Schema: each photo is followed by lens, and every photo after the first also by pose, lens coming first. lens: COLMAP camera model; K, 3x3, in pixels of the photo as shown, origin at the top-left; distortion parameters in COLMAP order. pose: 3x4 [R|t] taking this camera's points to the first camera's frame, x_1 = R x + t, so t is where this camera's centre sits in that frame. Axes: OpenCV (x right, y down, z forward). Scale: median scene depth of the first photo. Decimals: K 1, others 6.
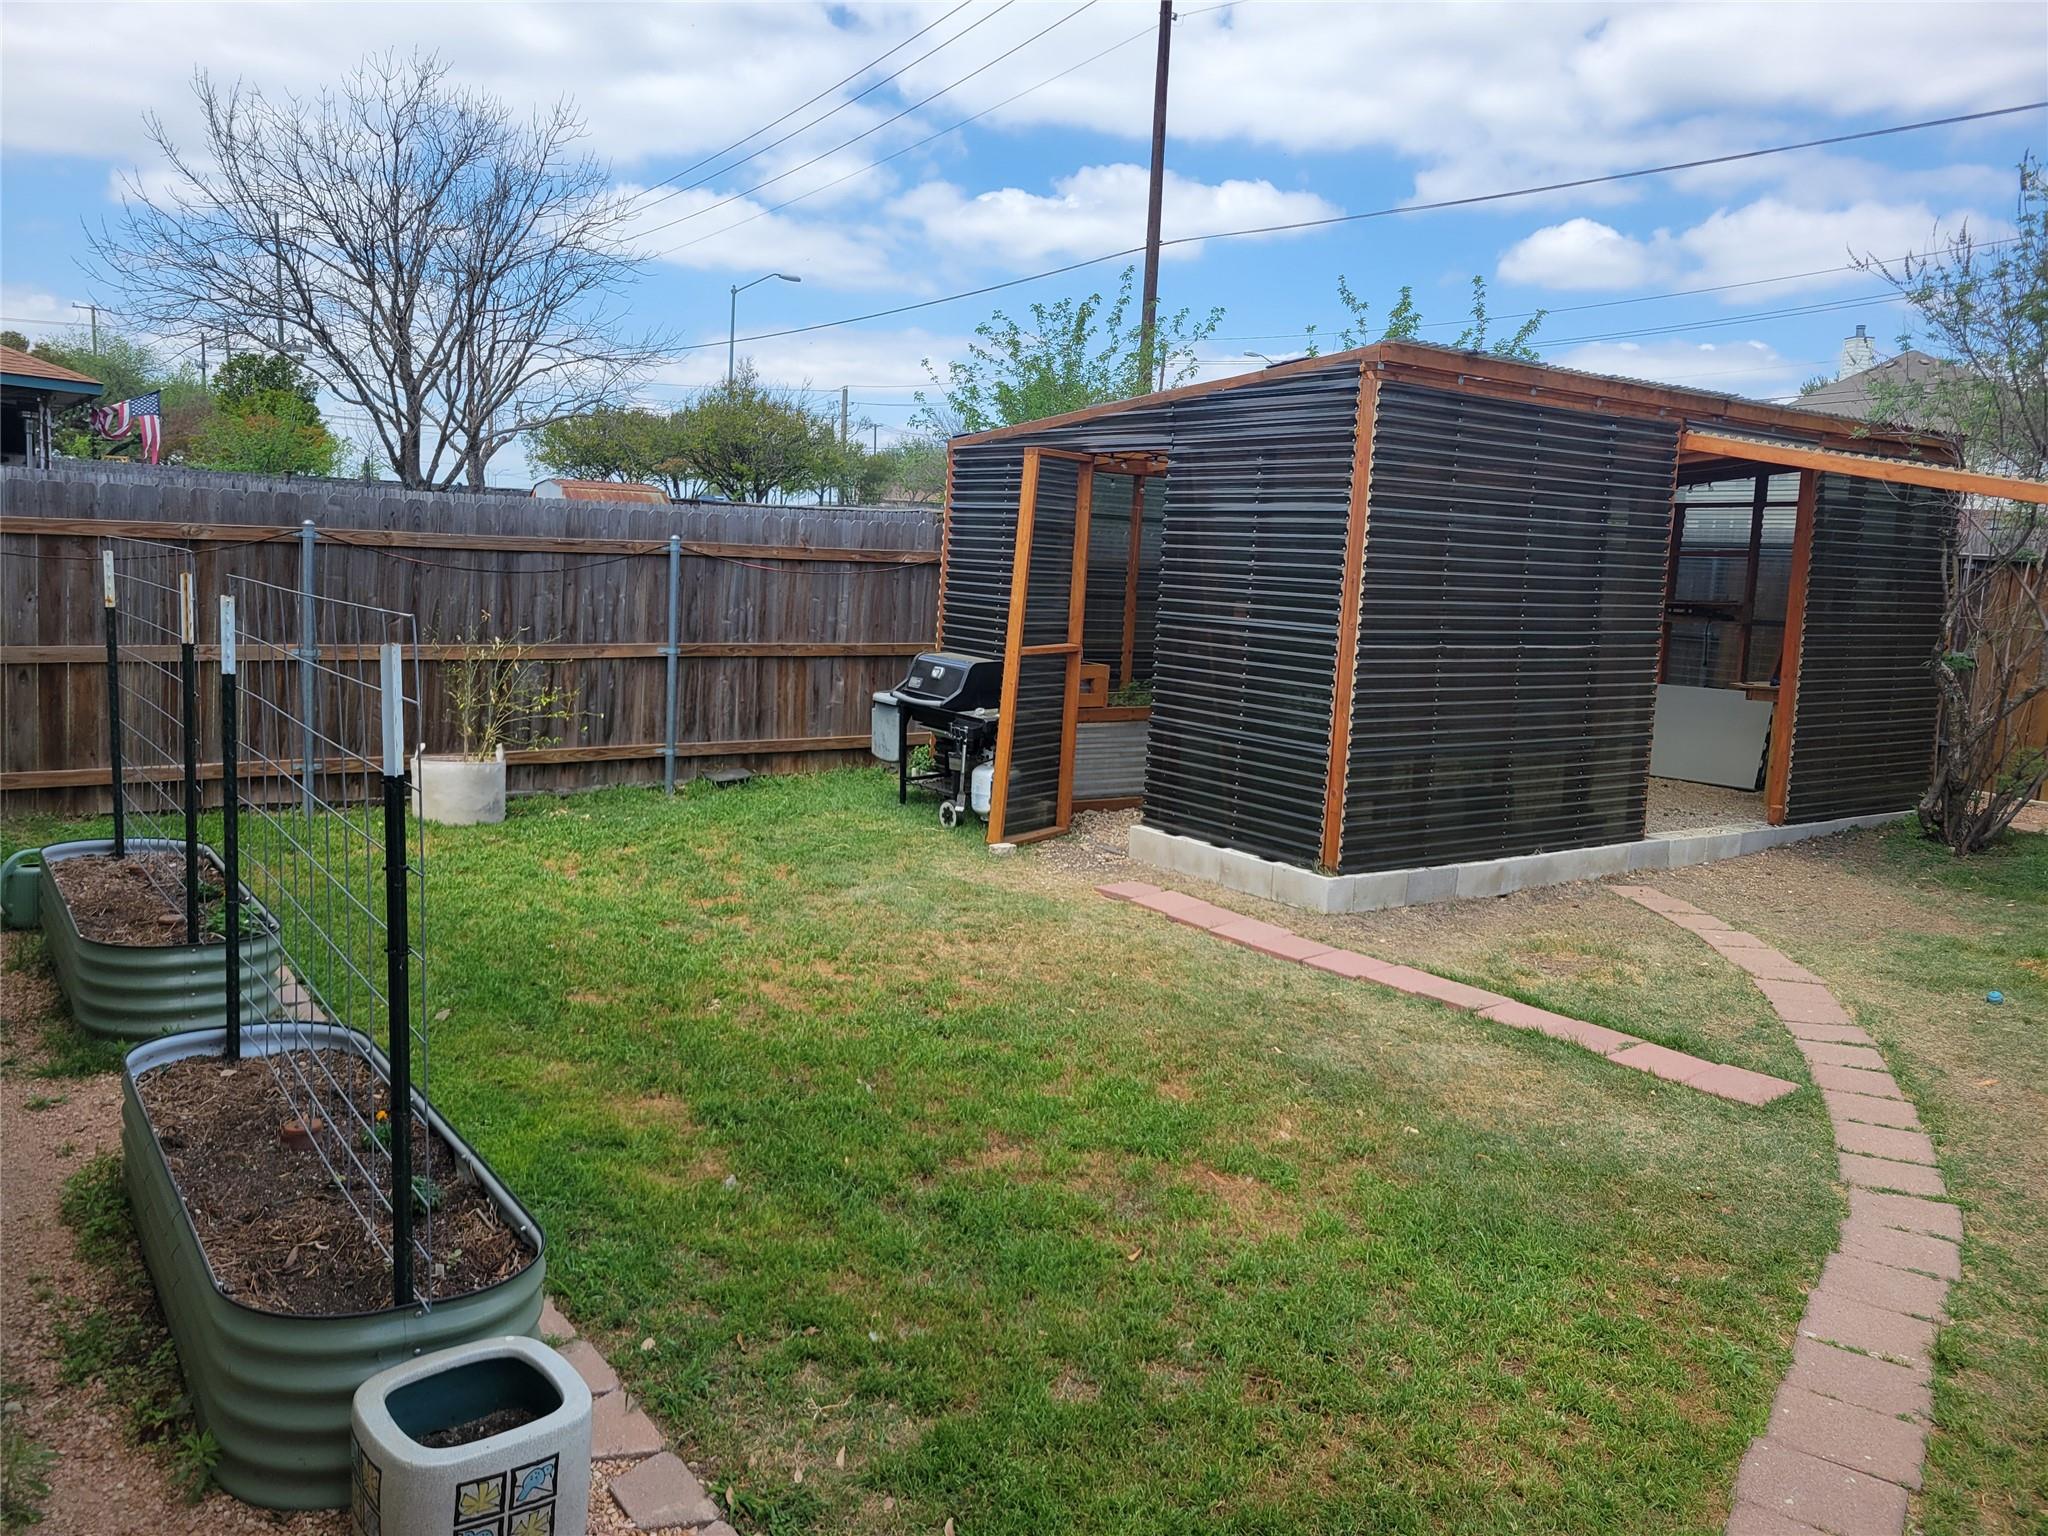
lens RADIAL K [[1525.2, 0, 1018.4], [0, 1525.2, 764.5], [0, 0, 1]] dist [0.035537, -0.008311]
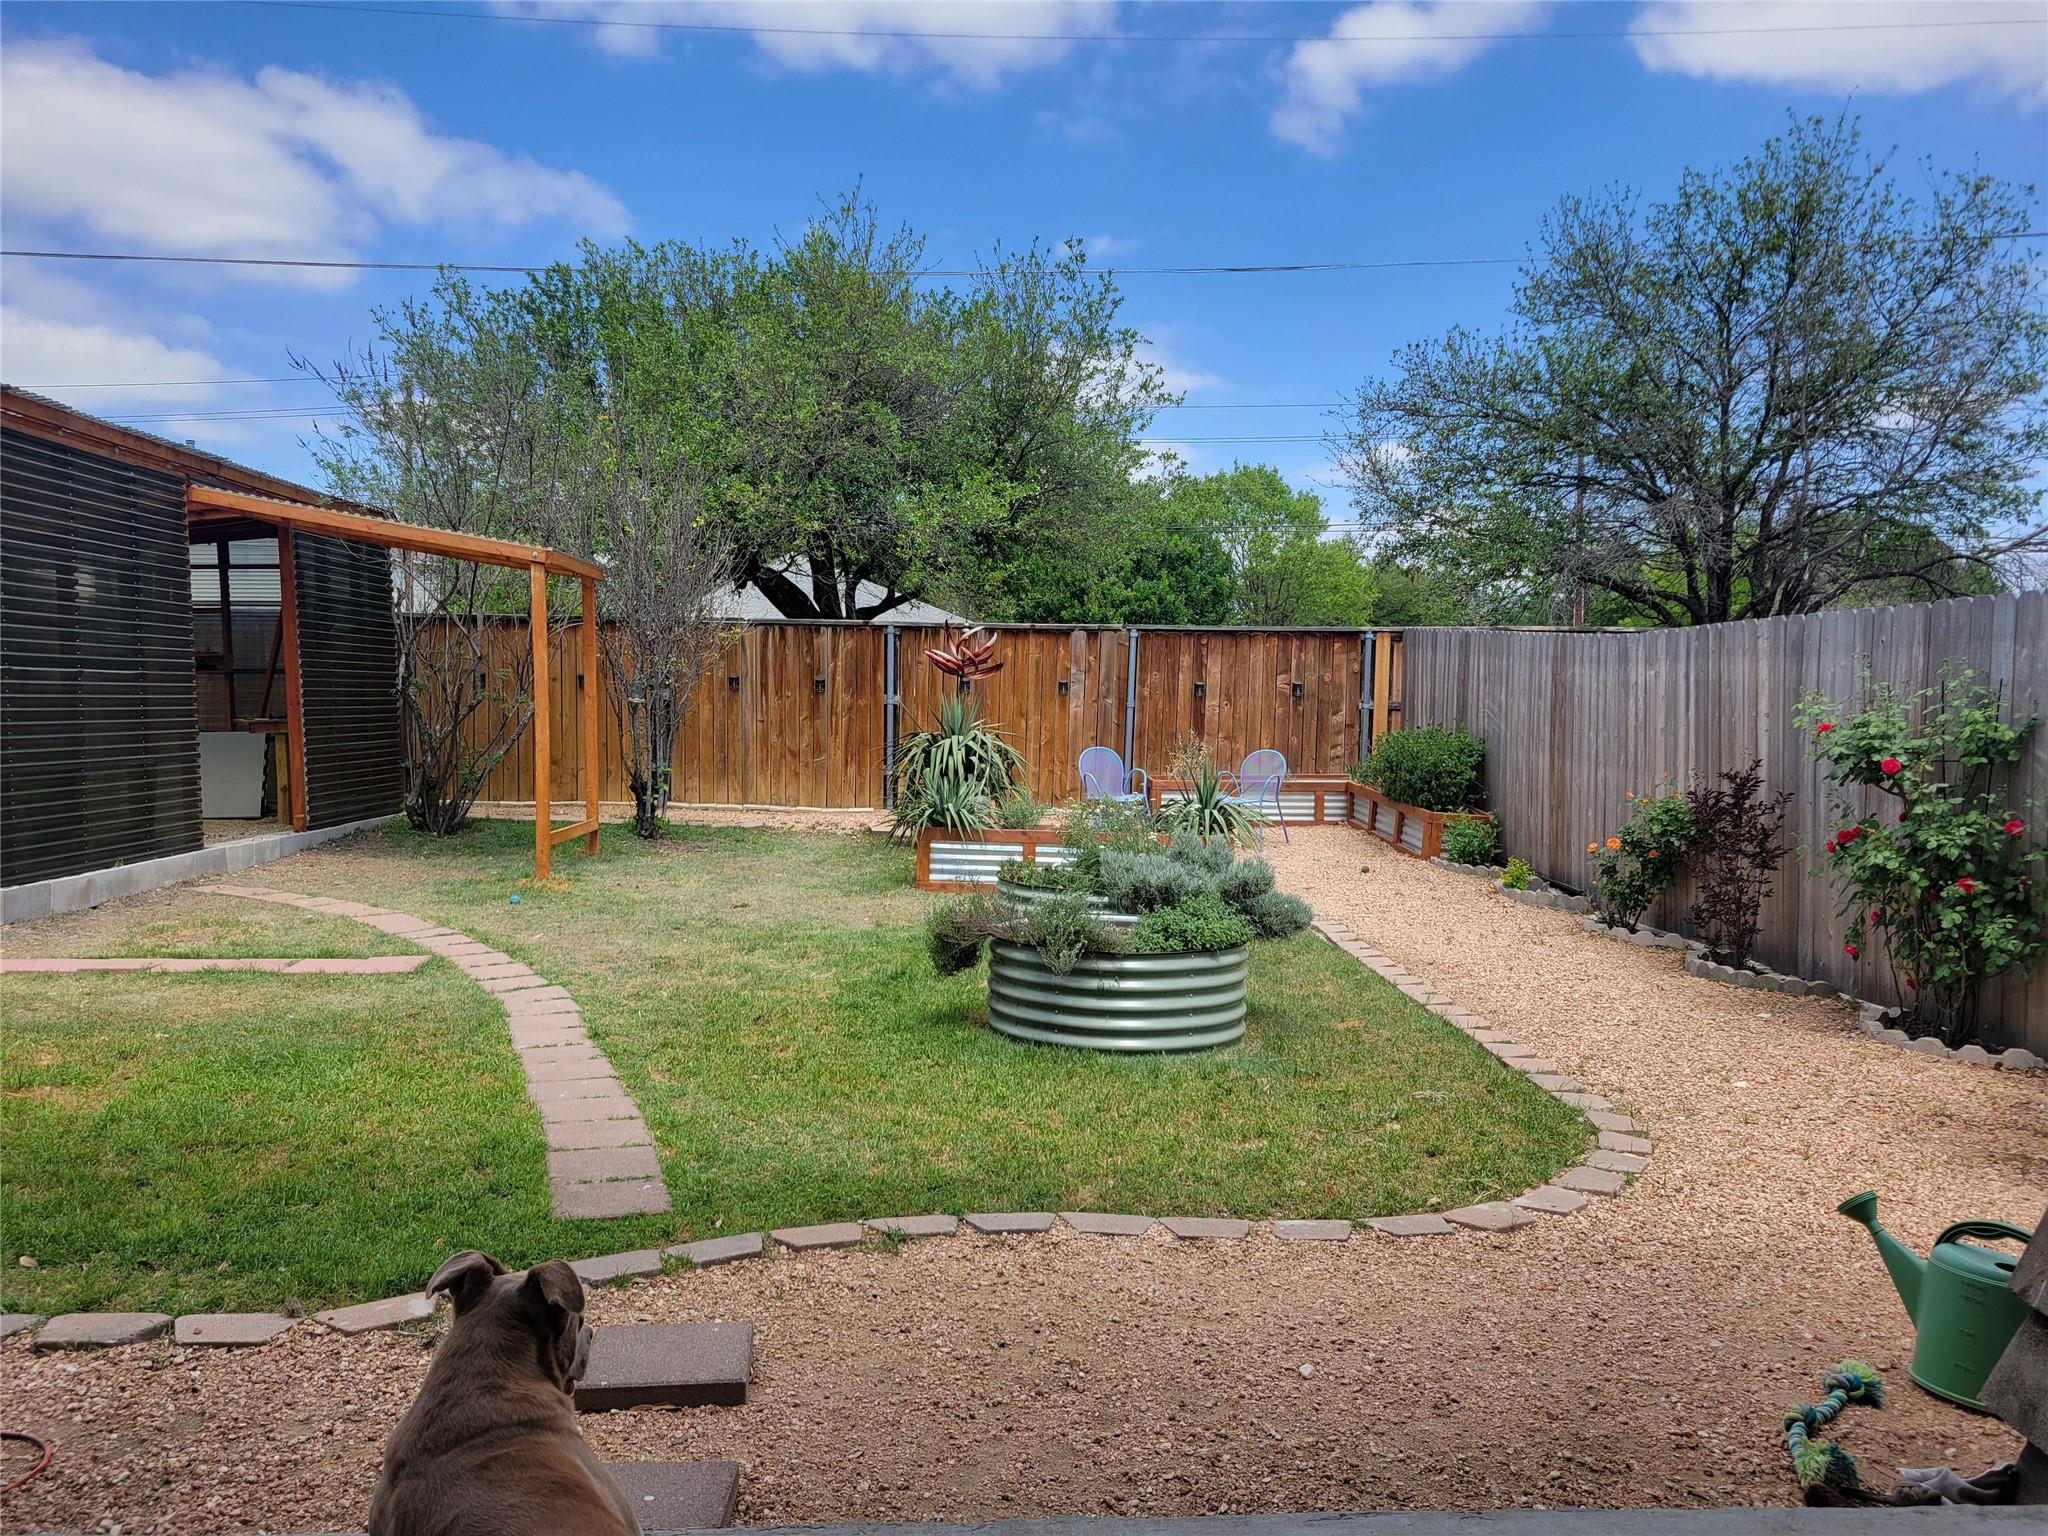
lens RADIAL K [[1525.2, 0, 1024.3], [0, 1525.2, 768.2], [0, 0, 1]] dist [0.035537, -0.008311]
pose [[0.548723, -0.082547, 0.831919, -0.192609], [0.141873, 0.989874, 0.004643, 0.072356], [-0.823878, 0.115479, 0.554877, -0.115062]]
